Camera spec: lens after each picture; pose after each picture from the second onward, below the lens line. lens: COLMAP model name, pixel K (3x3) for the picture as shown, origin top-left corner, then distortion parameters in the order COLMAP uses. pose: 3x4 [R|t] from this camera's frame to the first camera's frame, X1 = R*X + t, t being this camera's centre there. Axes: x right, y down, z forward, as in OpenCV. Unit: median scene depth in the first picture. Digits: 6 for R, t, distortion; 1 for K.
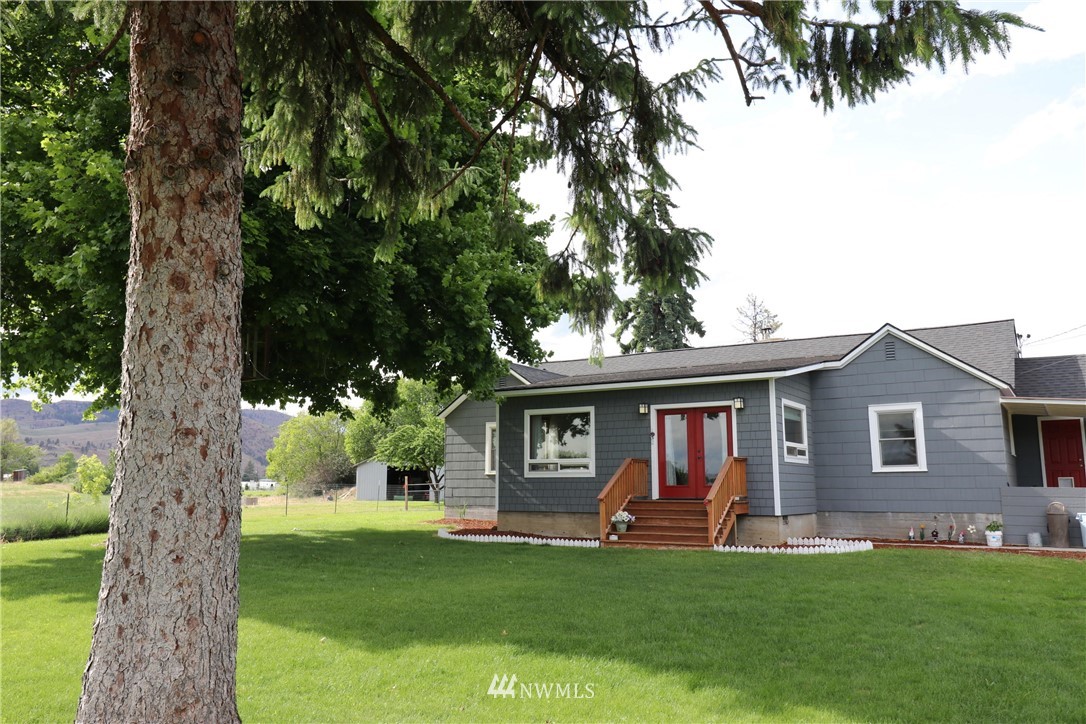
lens RADIAL K [[893.1, 0, 534.7], [0, 893.1, 356.1], [0, 0, 1]] dist [0.040261, -0.019281]
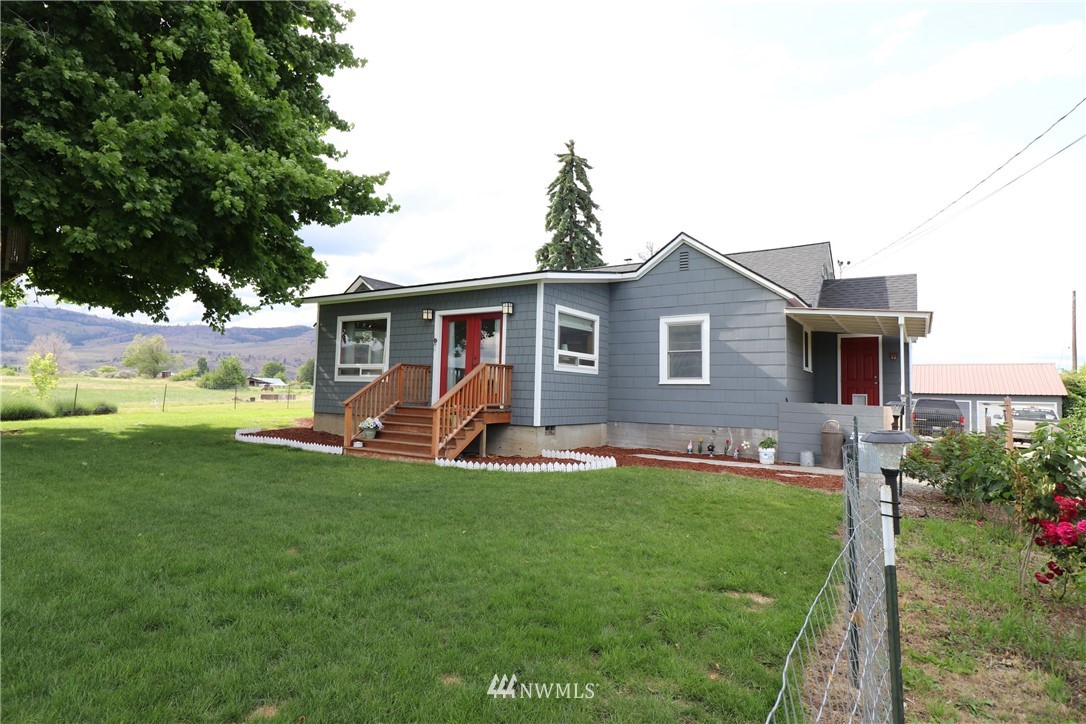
lens RADIAL K [[603.5, 0, 536.4], [0, 603.5, 356.4], [0, 0, 1]] dist [0.011612, -0.000302]
pose [[0.998931, 0.025073, -0.038827, 0.269701], [-0.021714, 0.996176, 0.084633, 0.046168], [0.040801, -0.083699, 0.995655, 0.340259]]
